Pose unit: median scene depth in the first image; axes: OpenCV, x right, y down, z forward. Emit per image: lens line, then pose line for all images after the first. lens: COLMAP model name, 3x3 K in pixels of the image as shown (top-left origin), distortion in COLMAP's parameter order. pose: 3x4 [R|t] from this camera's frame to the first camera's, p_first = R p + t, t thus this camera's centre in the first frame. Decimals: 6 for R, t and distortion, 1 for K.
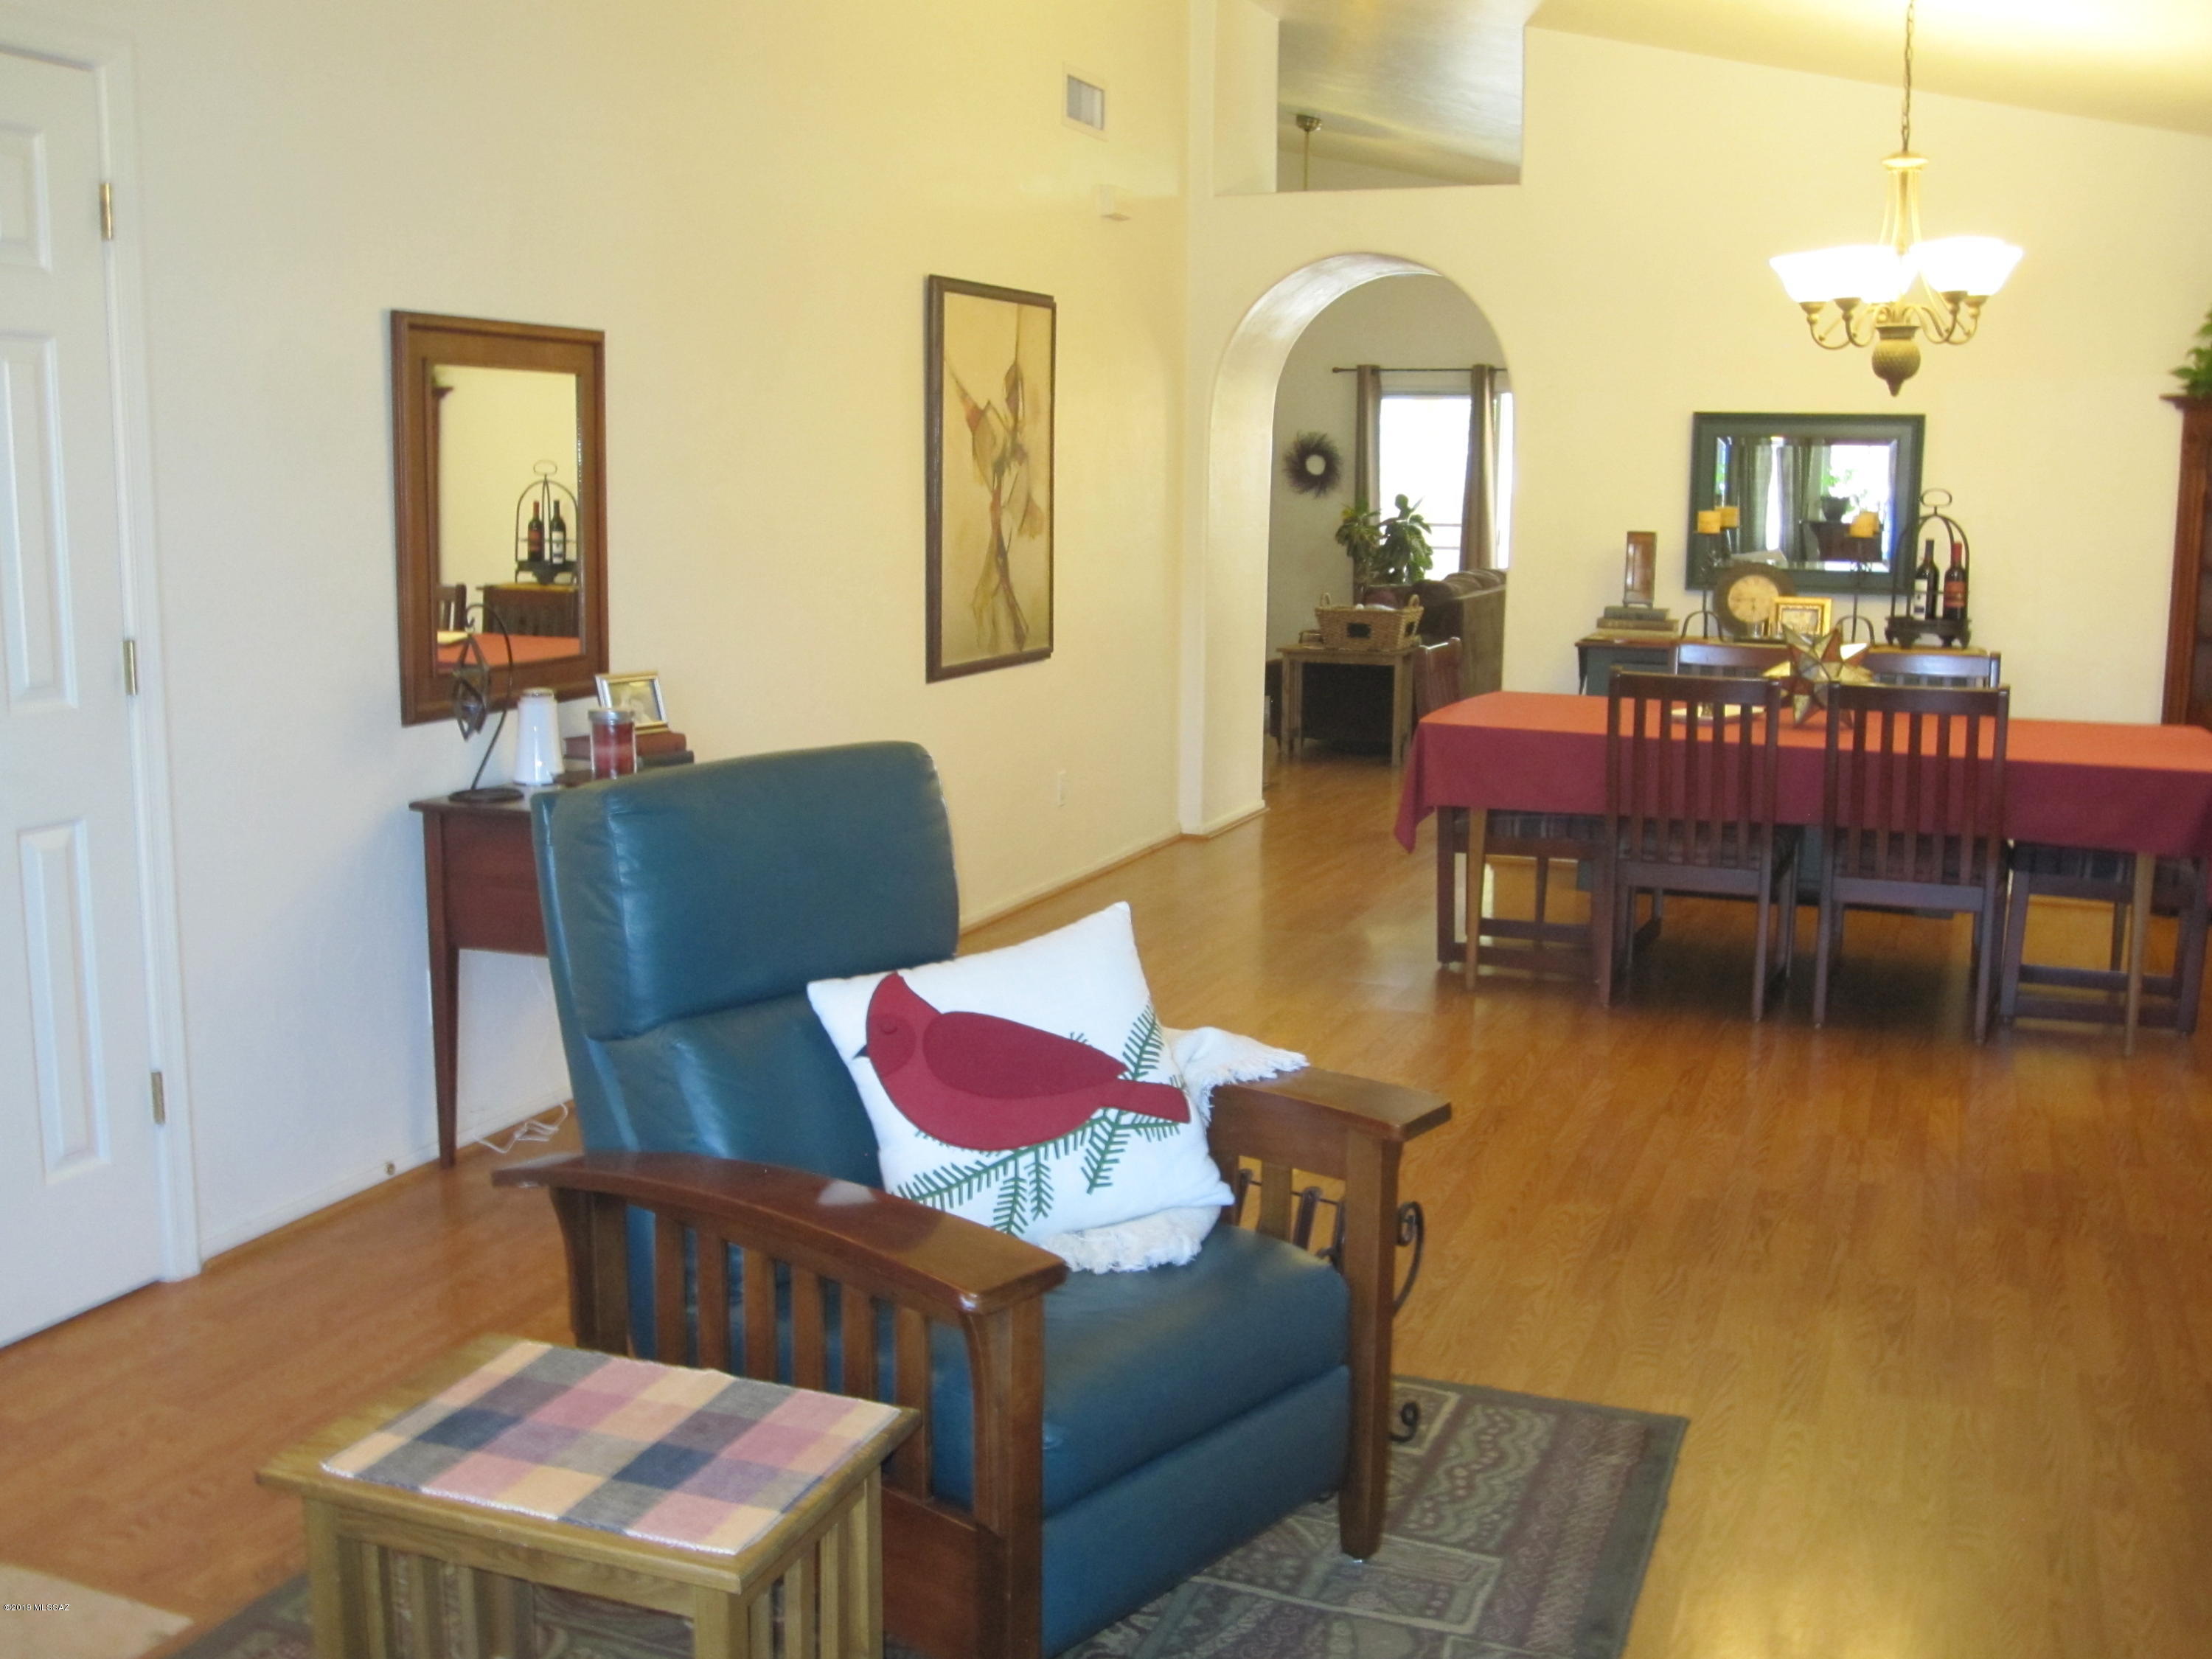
lens RADIAL K [[2174.6, 0, 1098.1], [0, 2174.6, 838.7], [0, 0, 1]] dist [-0.058542, 0.000000]
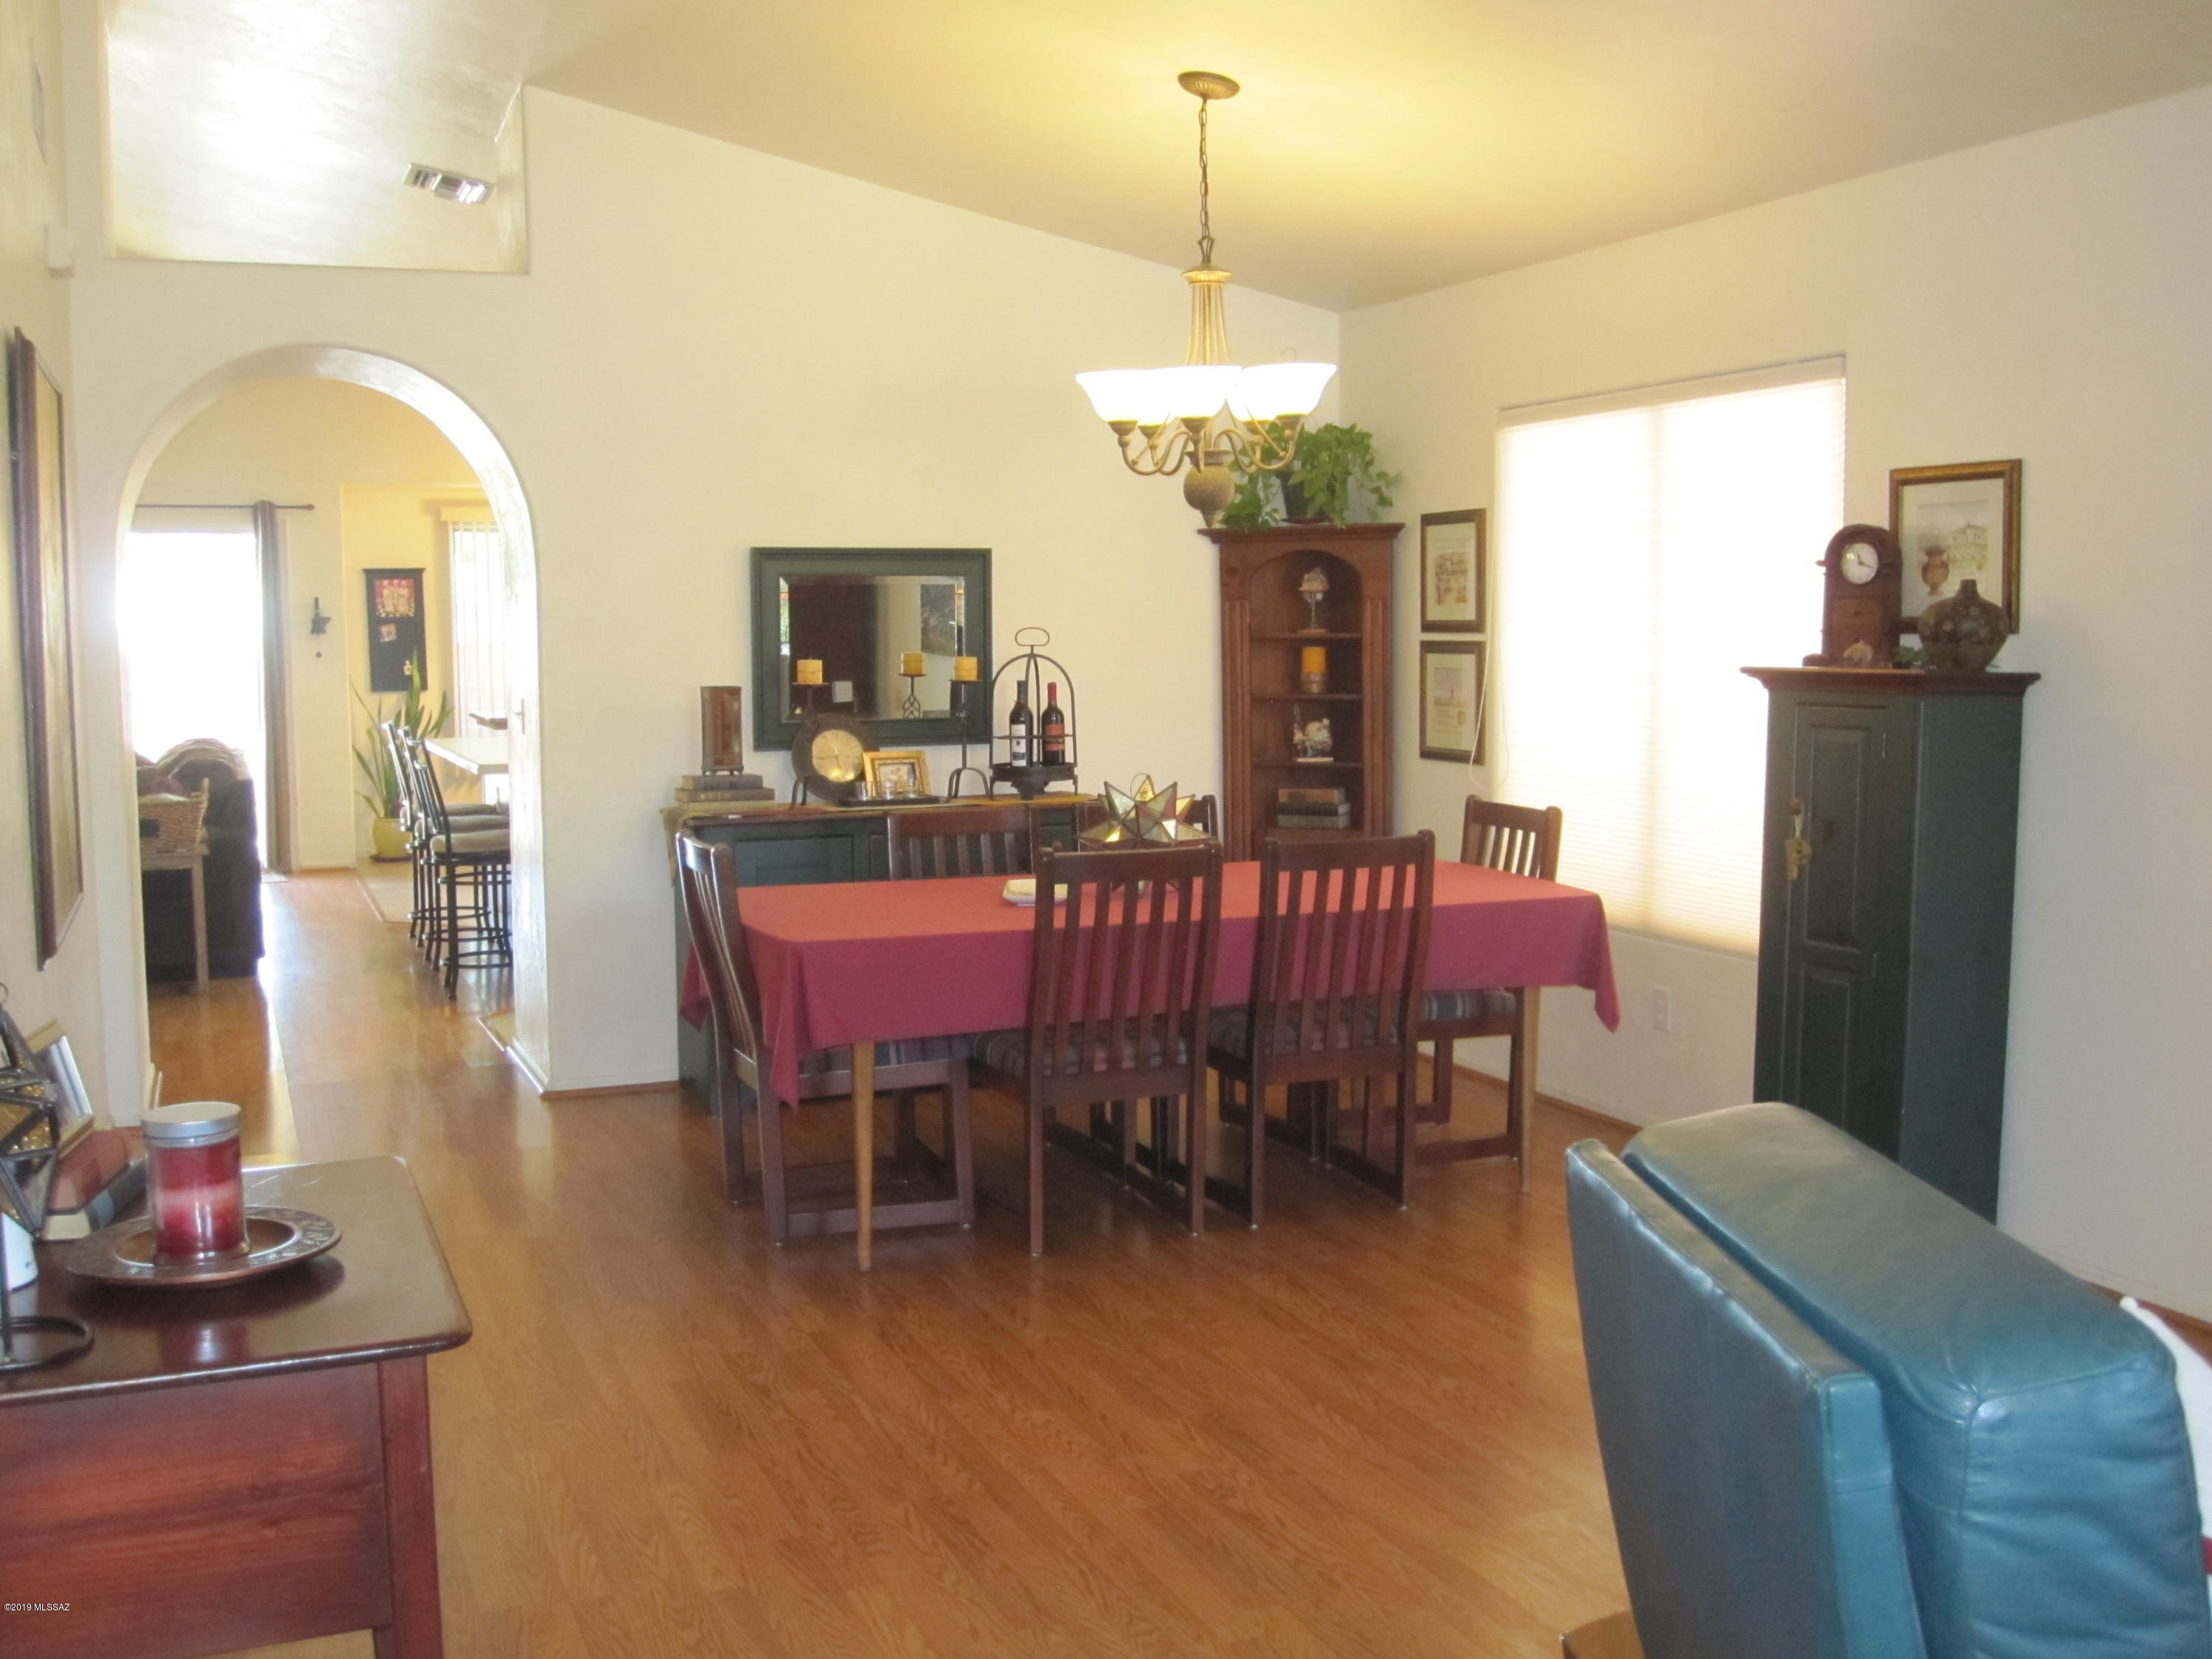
lens RADIAL K [[2174.6, 0, 1100.8], [0, 2174.6, 816.8], [0, 0, 1]] dist [-0.058542, 0.000000]
pose [[0.709548, -0.082053, 0.699864, -0.297206], [0.133201, 0.990909, -0.018869, -0.065975], [-0.691954, 0.106611, 0.714027, 0.348100]]
